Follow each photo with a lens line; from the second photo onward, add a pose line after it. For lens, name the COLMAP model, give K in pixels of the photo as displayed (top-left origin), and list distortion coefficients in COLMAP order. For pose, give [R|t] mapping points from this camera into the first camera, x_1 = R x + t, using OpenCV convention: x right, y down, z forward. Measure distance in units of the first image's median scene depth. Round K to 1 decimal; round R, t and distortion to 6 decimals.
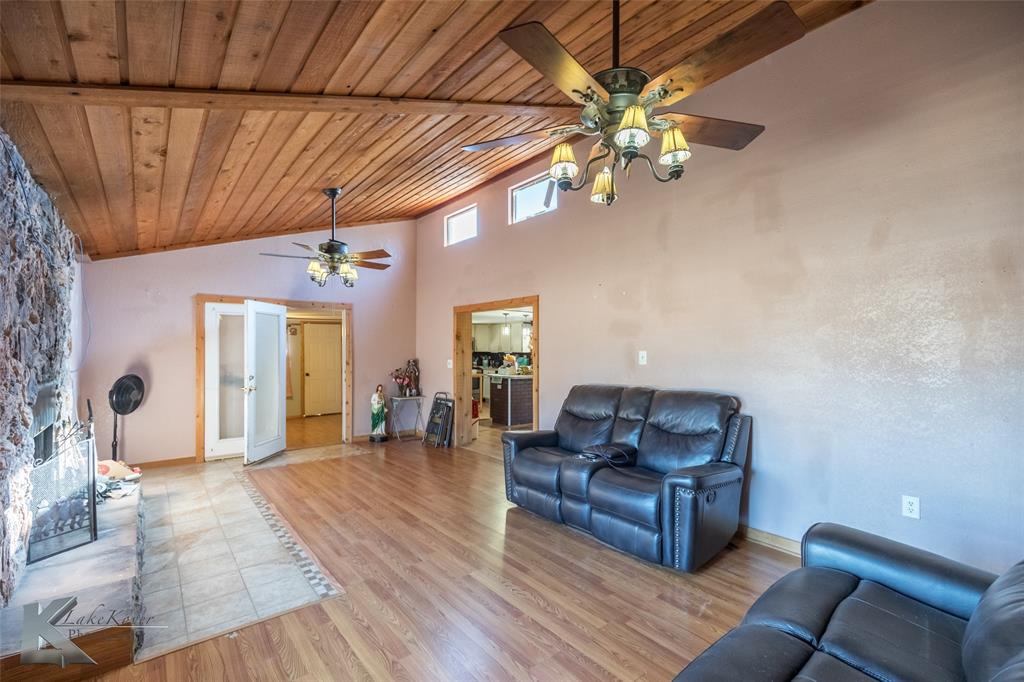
lens RADIAL K [[463.1, 0, 511.5], [0, 463.1, 343.7], [0, 0, 1]] dist [0.001238, -0.000931]
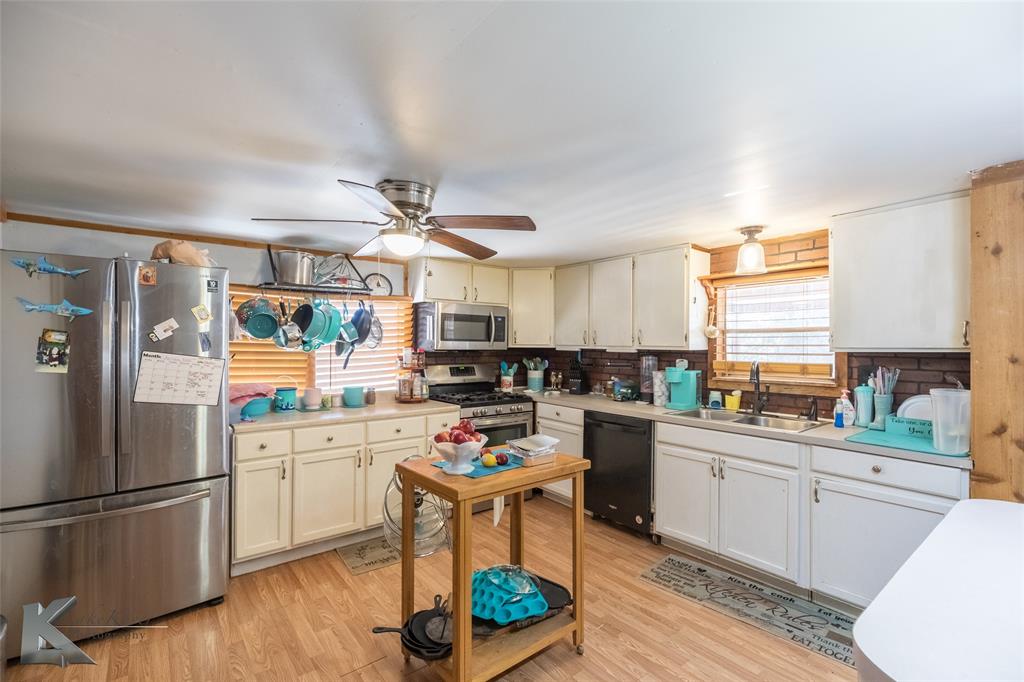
lens RADIAL K [[463.1, 0, 514.4], [0, 463.1, 341.2], [0, 0, 1]] dist [0.001238, -0.000931]
pose [[0.999989, 0.003545, -0.003205, -0.072659], [-0.003561, 0.999981, -0.004938, 0.014143], [0.003187, 0.004949, 0.999983, 0.642115]]
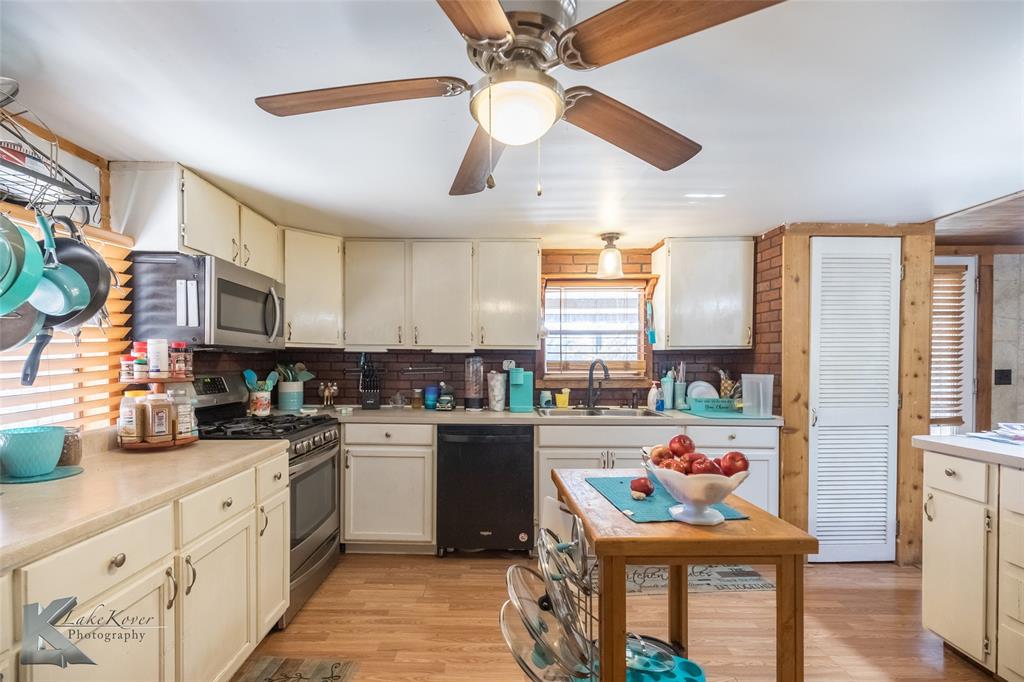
lens RADIAL K [[463.1, 0, 500.0], [0, 463.1, 364.6], [0, 0, 1]] dist [0.001238, -0.000931]
pose [[0.631916, -0.006247, 0.775012, -0.183289], [-0.002366, 0.999947, 0.009989, 0.023252], [-0.775033, -0.008146, 0.631868, 0.758528]]
